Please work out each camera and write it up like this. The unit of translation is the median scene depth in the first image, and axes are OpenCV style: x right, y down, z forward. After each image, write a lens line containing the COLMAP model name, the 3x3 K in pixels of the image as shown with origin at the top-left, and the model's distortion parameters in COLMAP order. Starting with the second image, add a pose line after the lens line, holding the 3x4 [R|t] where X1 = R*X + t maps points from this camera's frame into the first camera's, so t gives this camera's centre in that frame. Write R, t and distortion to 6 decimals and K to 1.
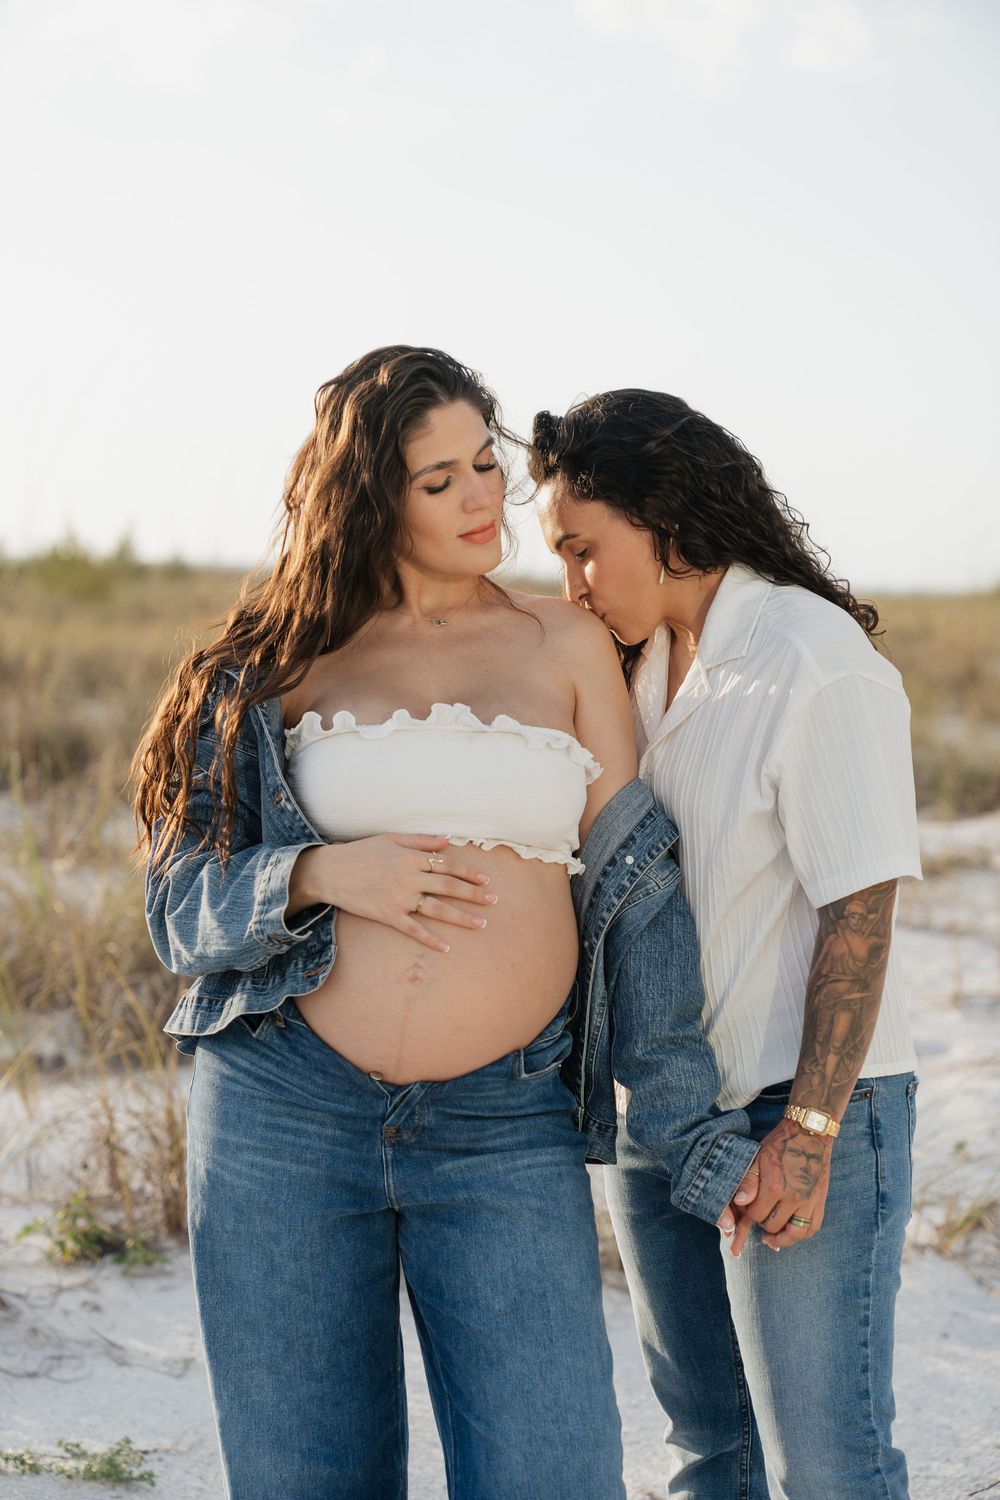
lens RADIAL K [[2771.1, 0, 500.0], [0, 2771.1, 750.0], [0, 0, 1]] dist [0.055543, -0.277736]
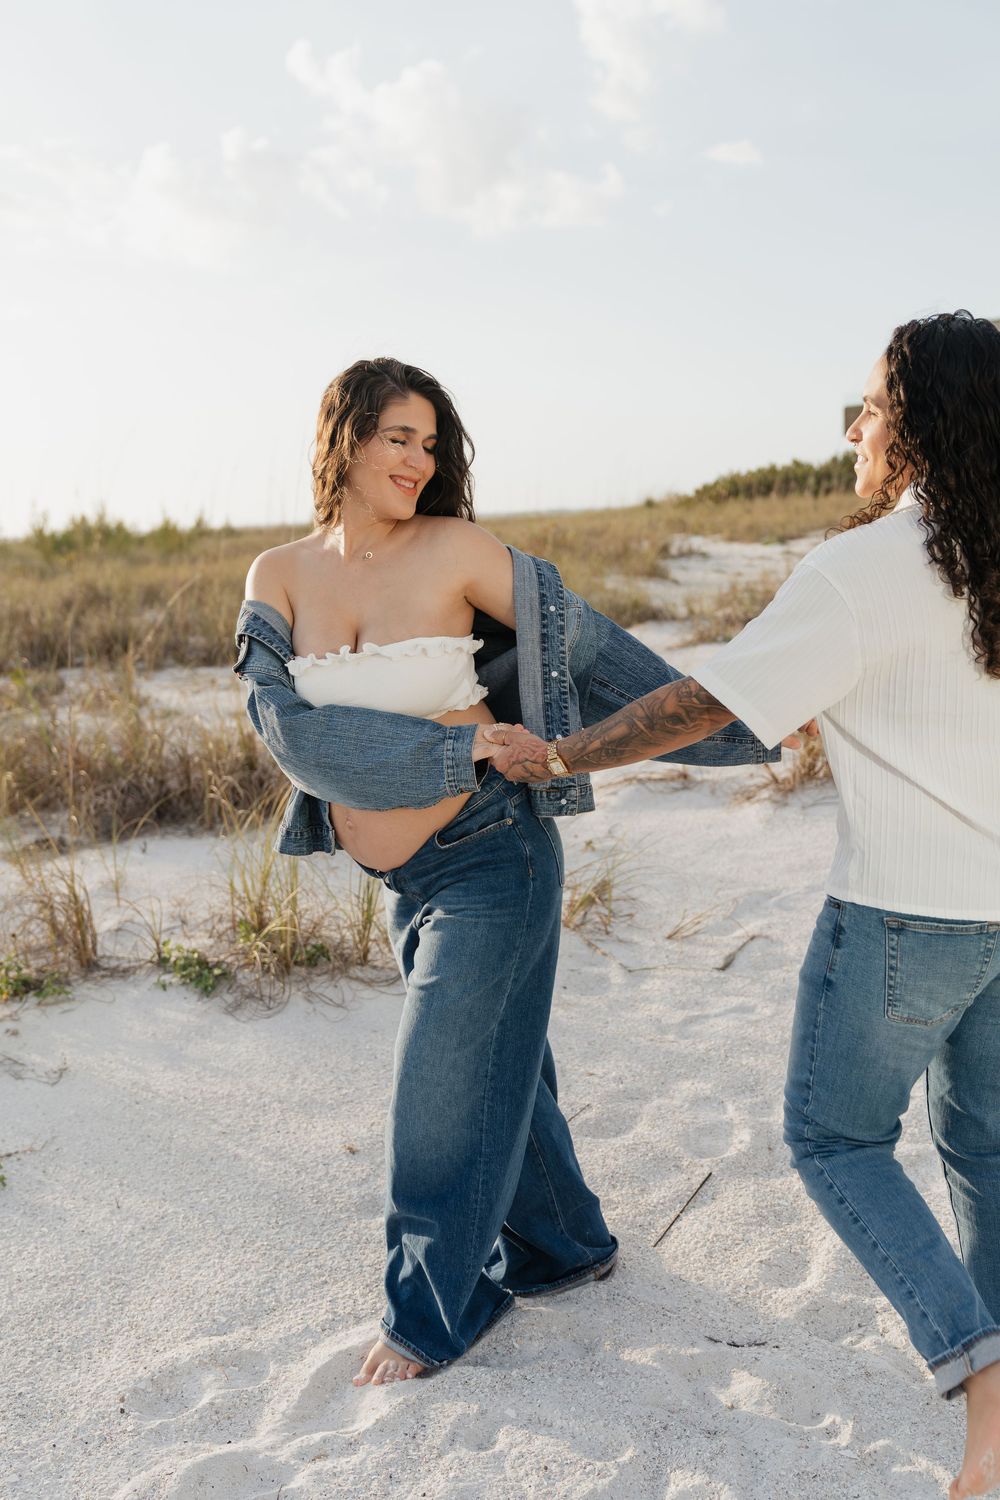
lens RADIAL K [[2771.1, 0, 500.0], [0, 2771.1, 750.0], [0, 0, 1]] dist [0.055543, -0.277736]
pose [[0.967895, -0.110945, 0.225545, -0.210940], [0.100026, 0.993215, 0.059315, -0.007072], [-0.230595, -0.034850, 0.972425, -0.466577]]
